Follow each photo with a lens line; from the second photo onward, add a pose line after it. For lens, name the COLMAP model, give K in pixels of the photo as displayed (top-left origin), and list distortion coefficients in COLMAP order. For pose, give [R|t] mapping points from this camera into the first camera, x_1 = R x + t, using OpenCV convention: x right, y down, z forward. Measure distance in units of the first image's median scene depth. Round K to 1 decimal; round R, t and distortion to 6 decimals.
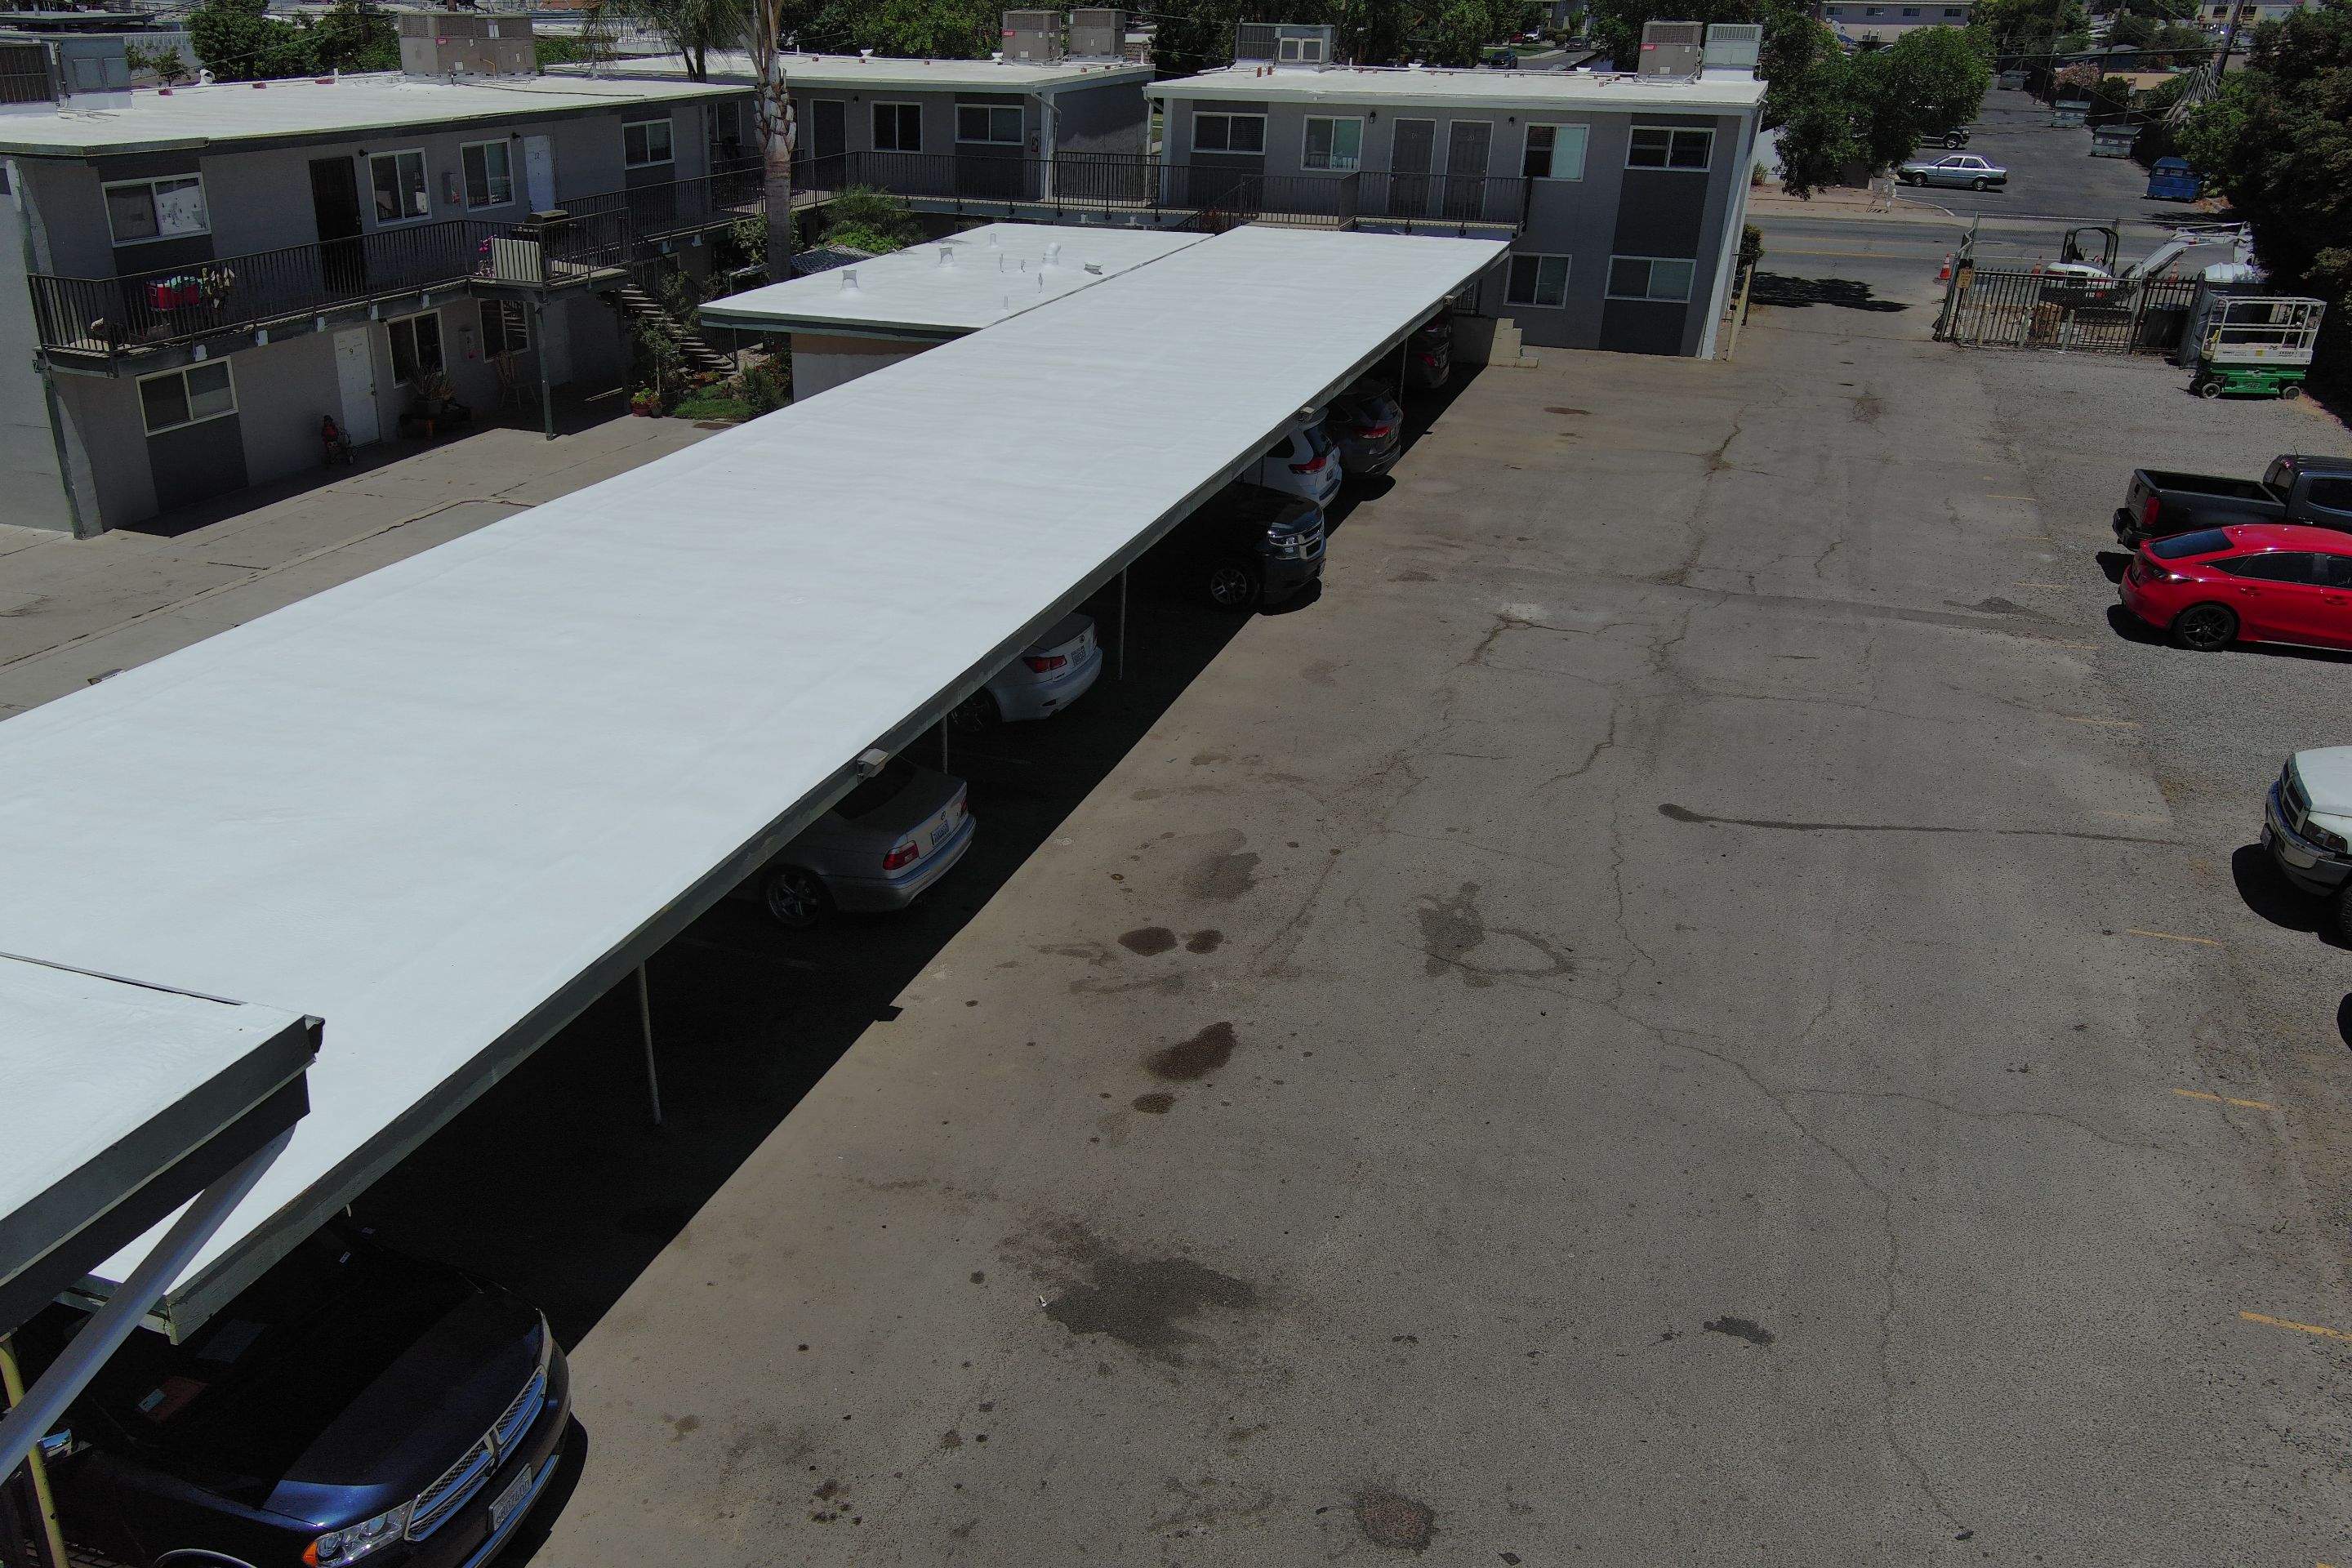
lens RADIAL K [[1815.1, 0, 1176.0], [0, 1815.1, 784.0], [0, 0, 1]] dist [0.019606, -0.002718]
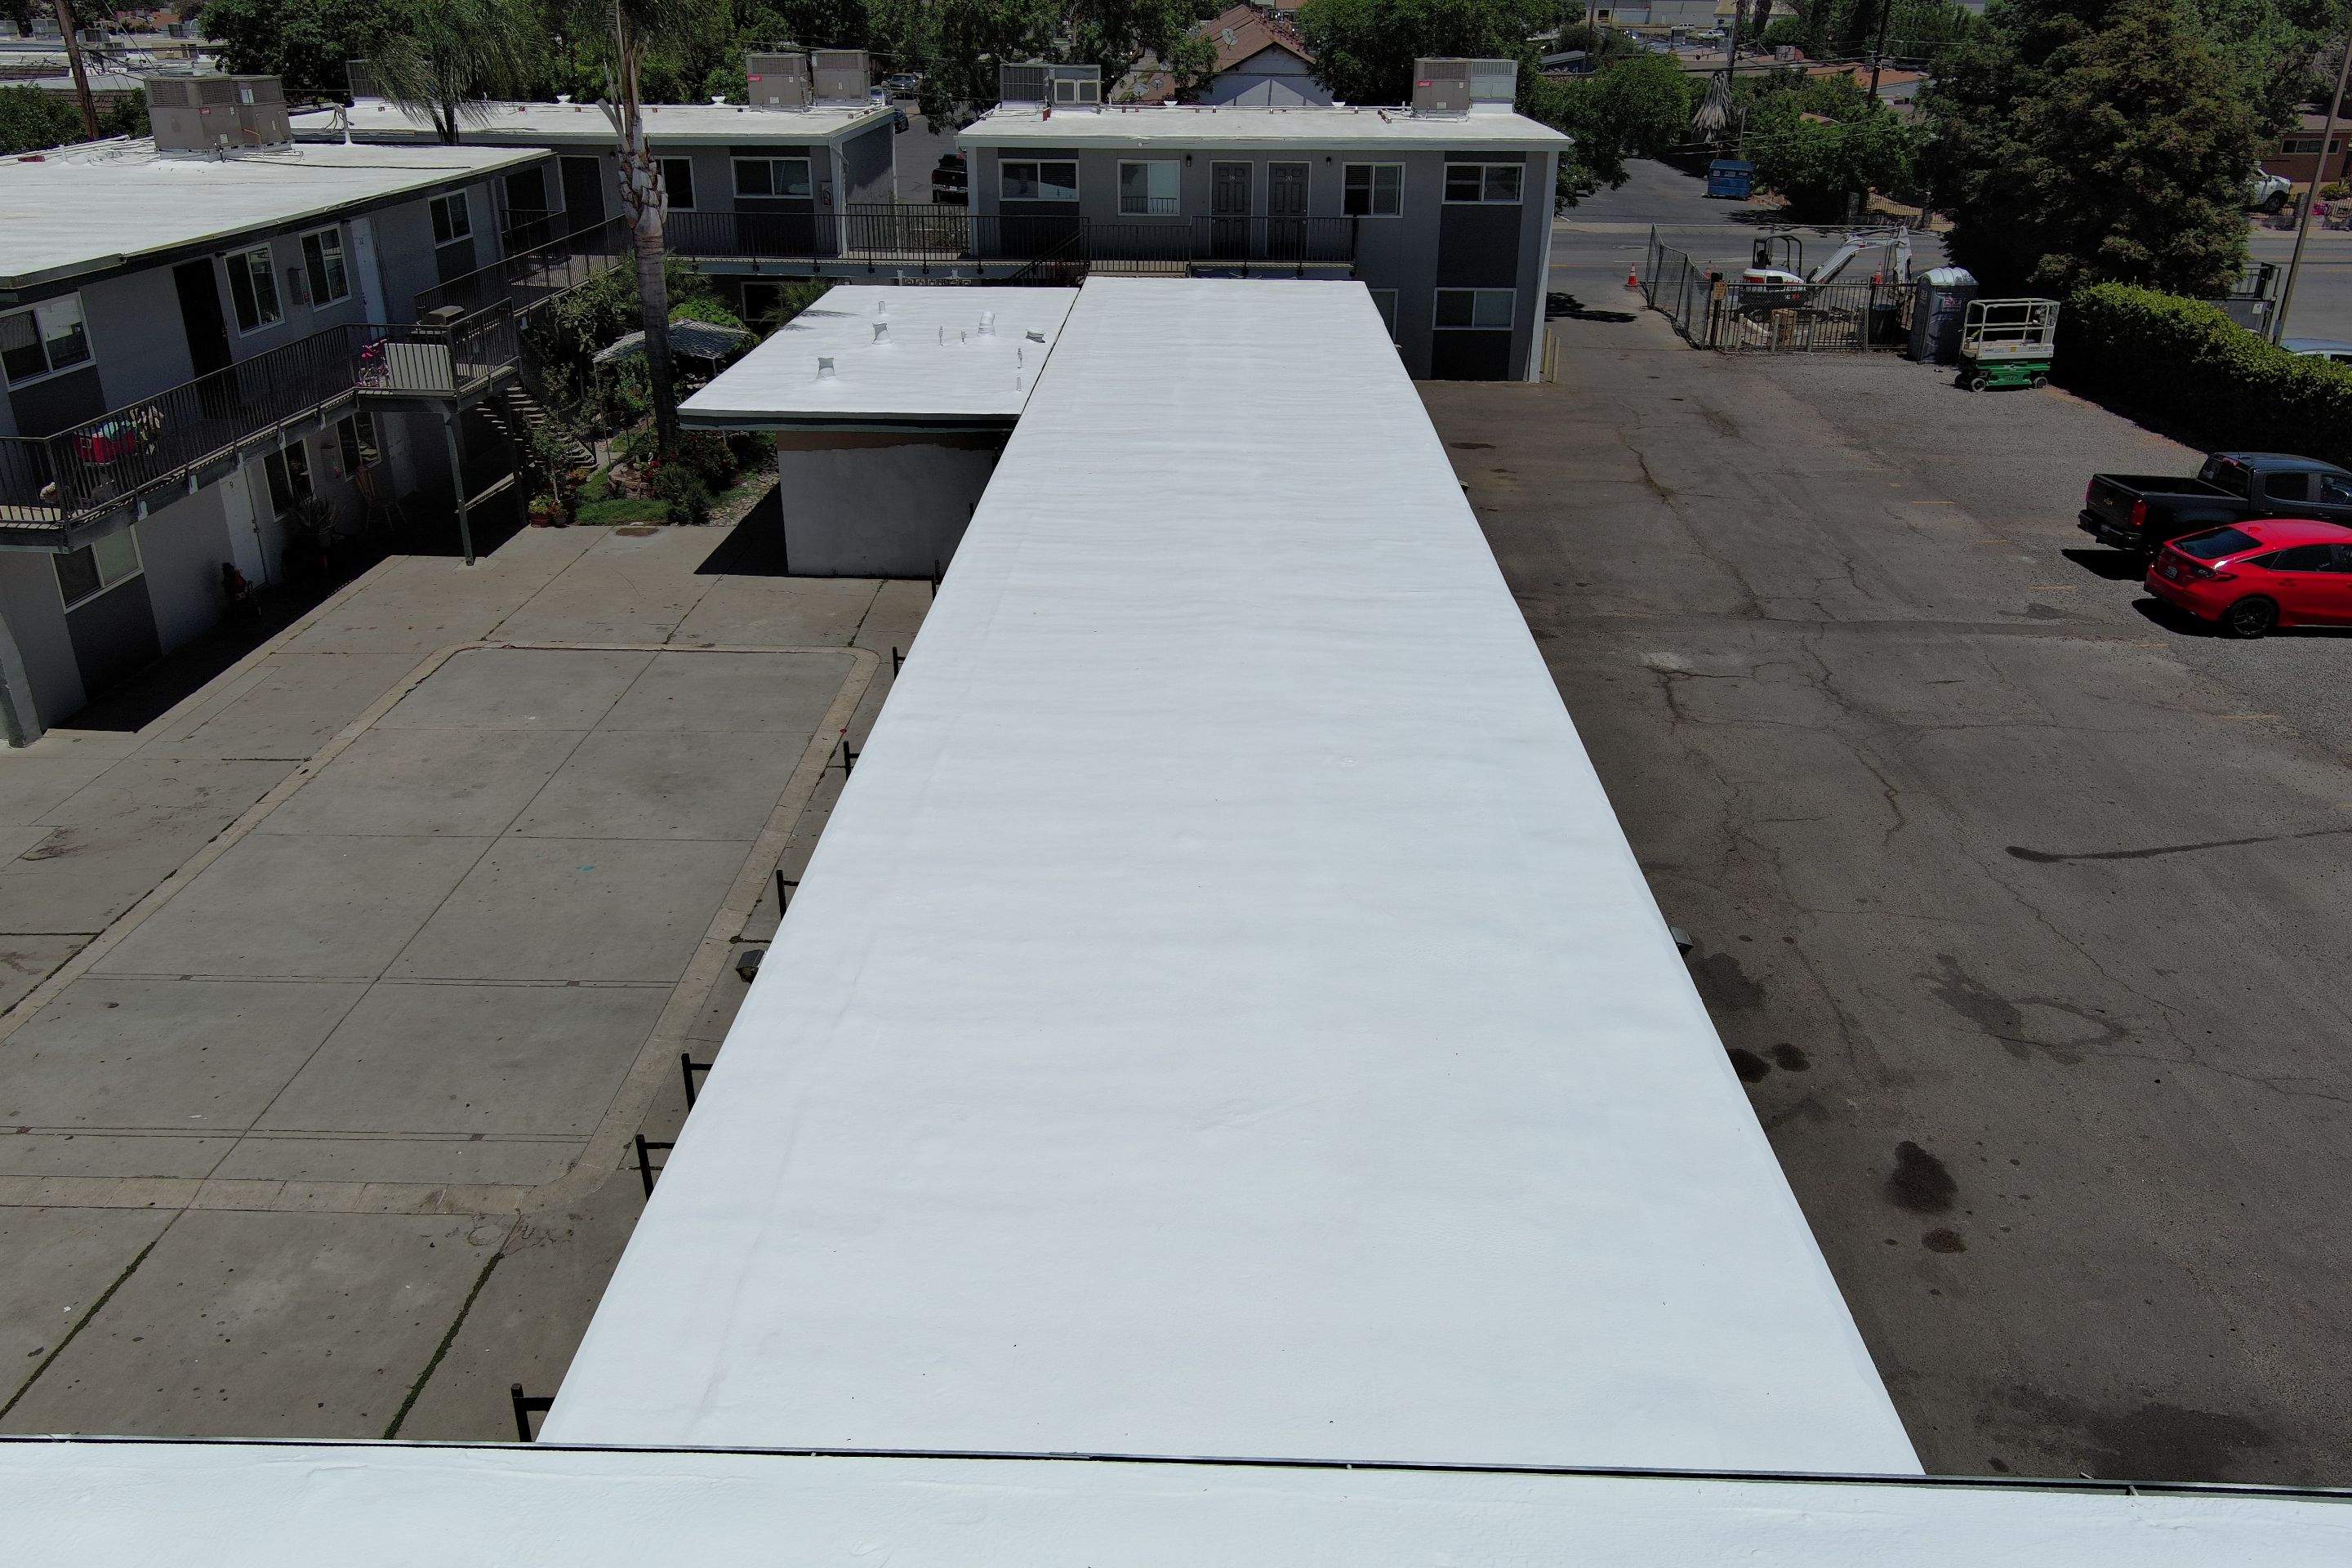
lens RADIAL K [[1815.1, 0, 1176.0], [0, 1815.1, 784.0], [0, 0, 1]] dist [0.019606, -0.002718]
pose [[0.959865, -0.119002, 0.253966, -0.232718], [0.119723, 0.992726, 0.012676, -0.049123], [-0.253627, 0.018238, 0.967130, 0.053491]]
